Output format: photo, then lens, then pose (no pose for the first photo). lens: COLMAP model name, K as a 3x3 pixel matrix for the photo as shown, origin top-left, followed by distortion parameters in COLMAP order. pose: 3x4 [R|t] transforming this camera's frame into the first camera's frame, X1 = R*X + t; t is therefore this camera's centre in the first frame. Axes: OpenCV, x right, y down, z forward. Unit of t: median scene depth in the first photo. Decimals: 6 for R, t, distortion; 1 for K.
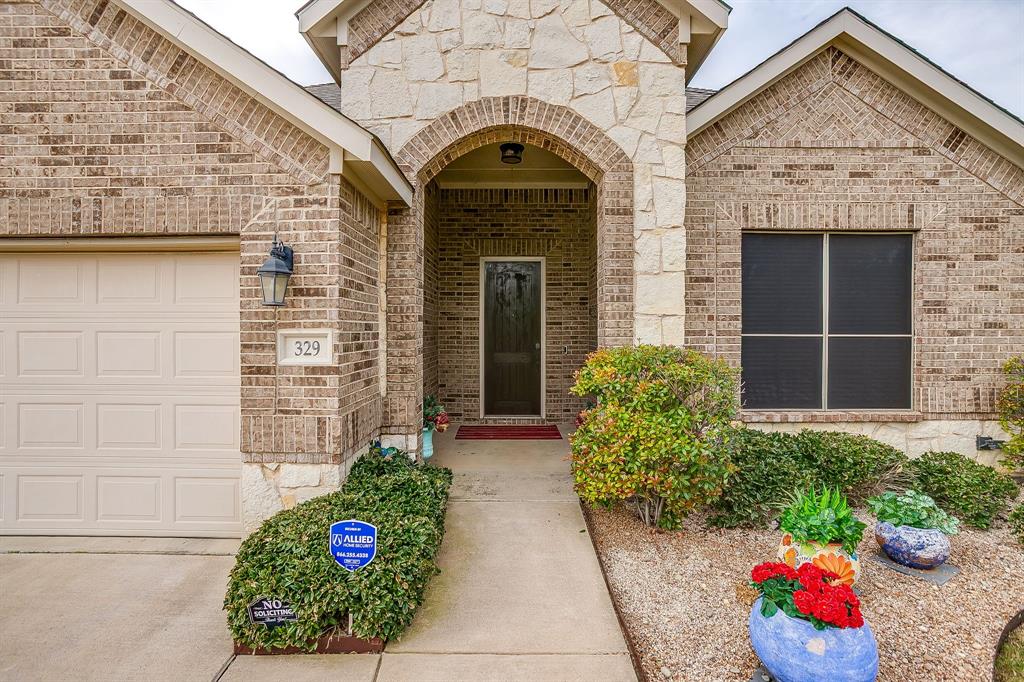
lens RADIAL K [[502.0, 0, 512.2], [0, 502.0, 335.6], [0, 0, 1]] dist [-0.027351, 0.006070]
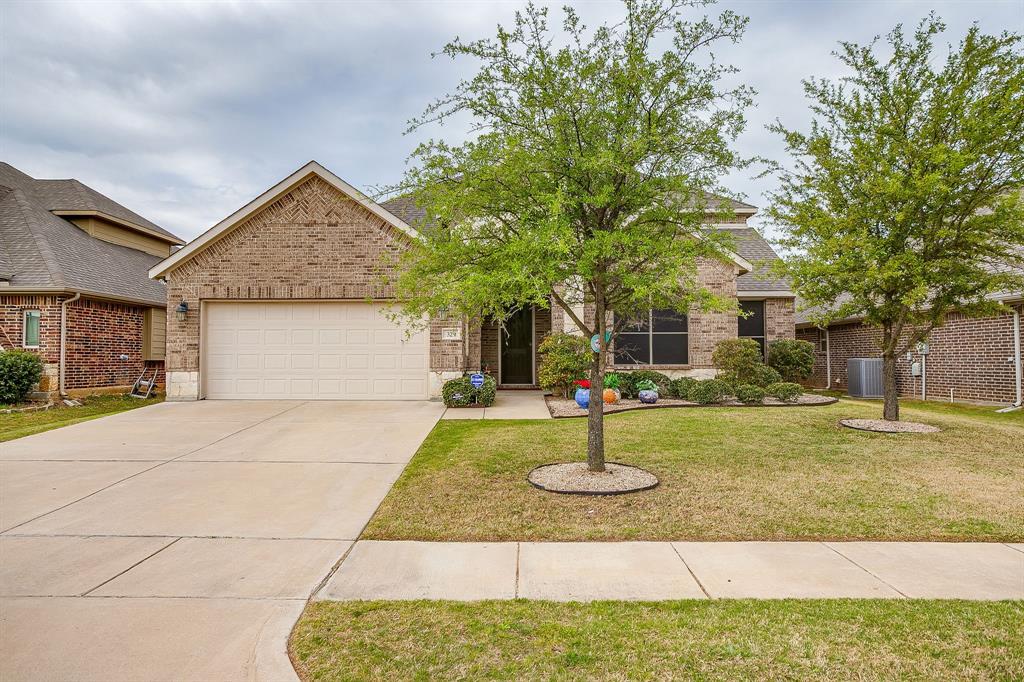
lens RADIAL K [[632.7, 0, 510.7], [0, 632.7, 339.0], [0, 0, 1]] dist [0.007491, 0.000778]
pose [[0.999973, -0.003214, -0.006545, -0.012279], [0.002942, 0.999152, -0.041057, 0.168903], [0.006671, 0.041037, 0.999135, -2.268436]]
